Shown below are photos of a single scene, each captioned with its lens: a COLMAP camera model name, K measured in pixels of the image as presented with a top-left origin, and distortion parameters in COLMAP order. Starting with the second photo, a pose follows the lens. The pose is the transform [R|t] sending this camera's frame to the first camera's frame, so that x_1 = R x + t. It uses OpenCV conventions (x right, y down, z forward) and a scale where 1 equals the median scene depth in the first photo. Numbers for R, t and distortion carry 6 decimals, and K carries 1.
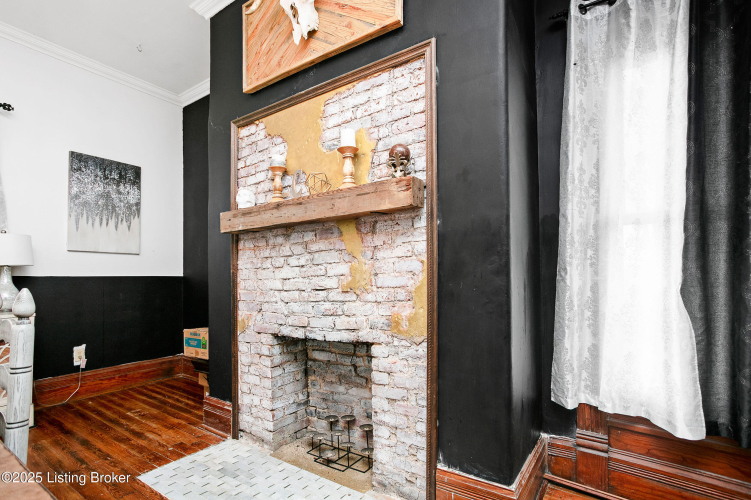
lens RADIAL K [[365.1, 0, 384.4], [0, 365.1, 266.4], [0, 0, 1]] dist [-0.009226, 0.001748]
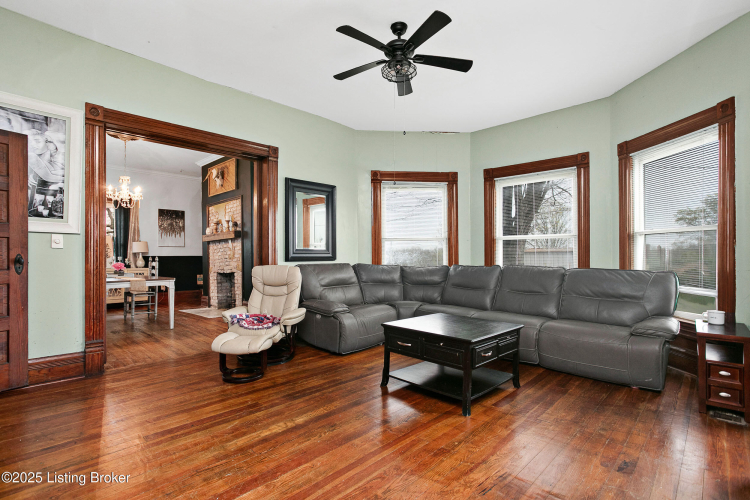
lens RADIAL K [[364.6, 0, 372.0], [0, 364.6, 254.1], [0, 0, 1]] dist [-0.009226, 0.001748]
pose [[0.987023, -0.006218, -0.160456, 1.946397], [0.008252, 0.999894, 0.012009, -0.012070], [0.160364, -0.013177, 0.986970, -2.443808]]
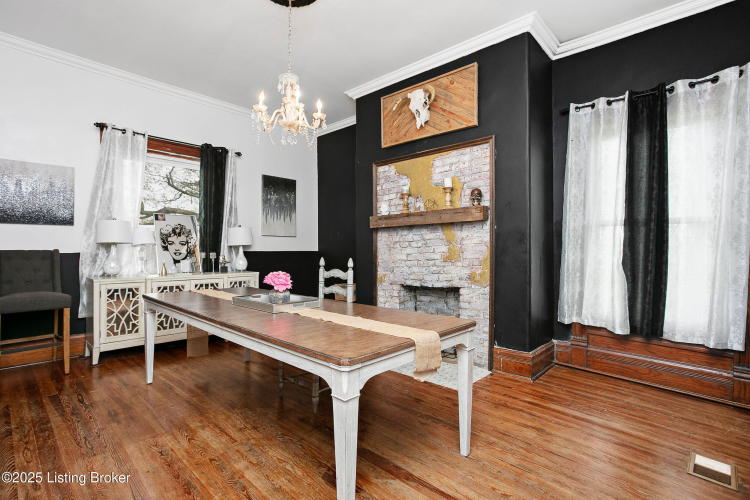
lens RADIAL K [[364.6, 0, 387.0], [0, 364.6, 246.3], [0, 0, 1]] dist [-0.009226, 0.001748]
pose [[0.990276, 0.005519, -0.139007, -0.149670], [-0.003700, 0.999904, 0.013341, -0.033928], [0.139068, -0.012697, 0.990201, -0.970616]]
